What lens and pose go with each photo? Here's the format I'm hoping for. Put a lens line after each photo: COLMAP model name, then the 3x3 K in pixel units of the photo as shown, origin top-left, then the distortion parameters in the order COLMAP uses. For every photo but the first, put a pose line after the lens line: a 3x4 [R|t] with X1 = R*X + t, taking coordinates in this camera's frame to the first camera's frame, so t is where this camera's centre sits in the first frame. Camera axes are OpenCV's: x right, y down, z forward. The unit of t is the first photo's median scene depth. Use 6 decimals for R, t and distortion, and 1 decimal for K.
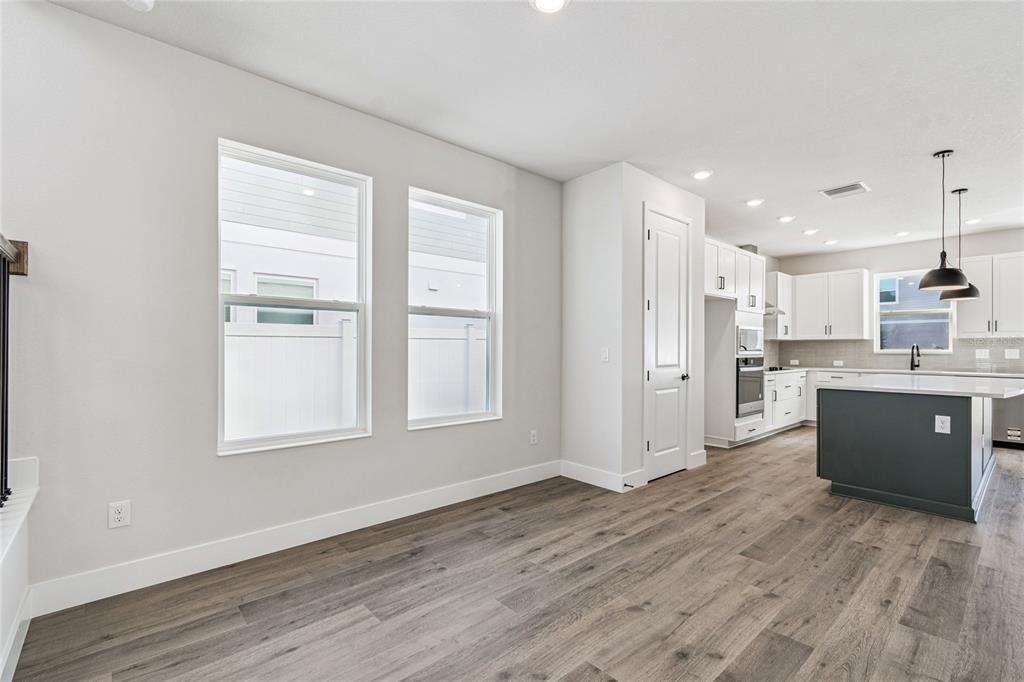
lens RADIAL K [[457.4, 0, 518.1], [0, 457.4, 346.2], [0, 0, 1]] dist [0.001409, -0.001024]
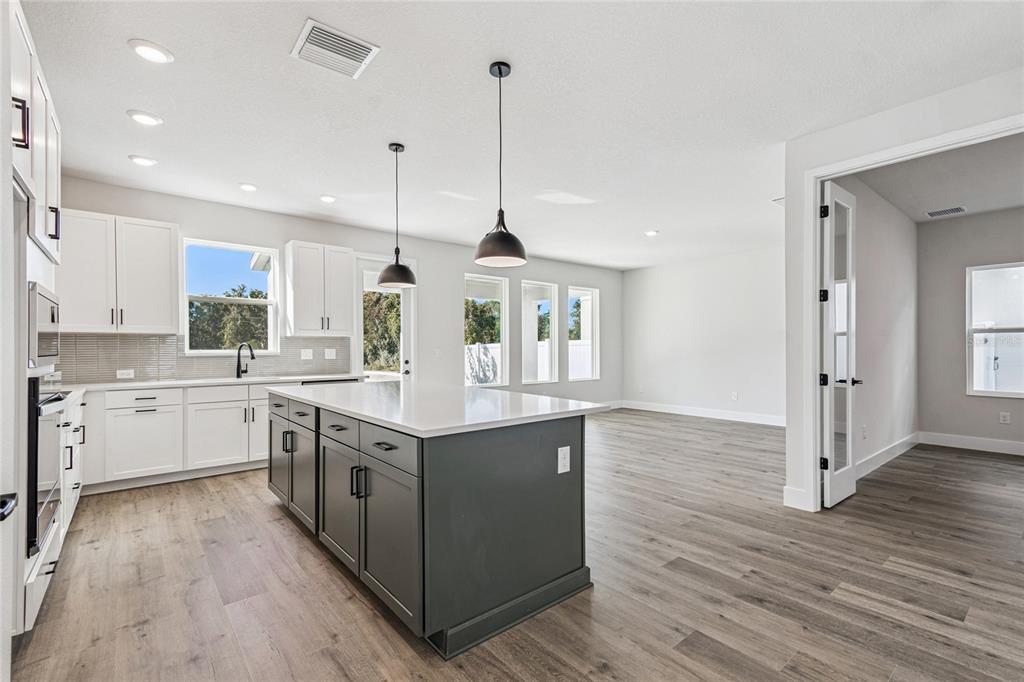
lens RADIAL K [[457.4, 0, 518.1], [0, 457.4, 346.2], [0, 0, 1]] dist [0.001409, -0.001024]
pose [[0.021651, 0.003306, 0.999760, 0.131030], [-0.000558, 0.999994, -0.003295, 0.003310], [-0.999765, -0.000486, 0.021653, 0.542250]]
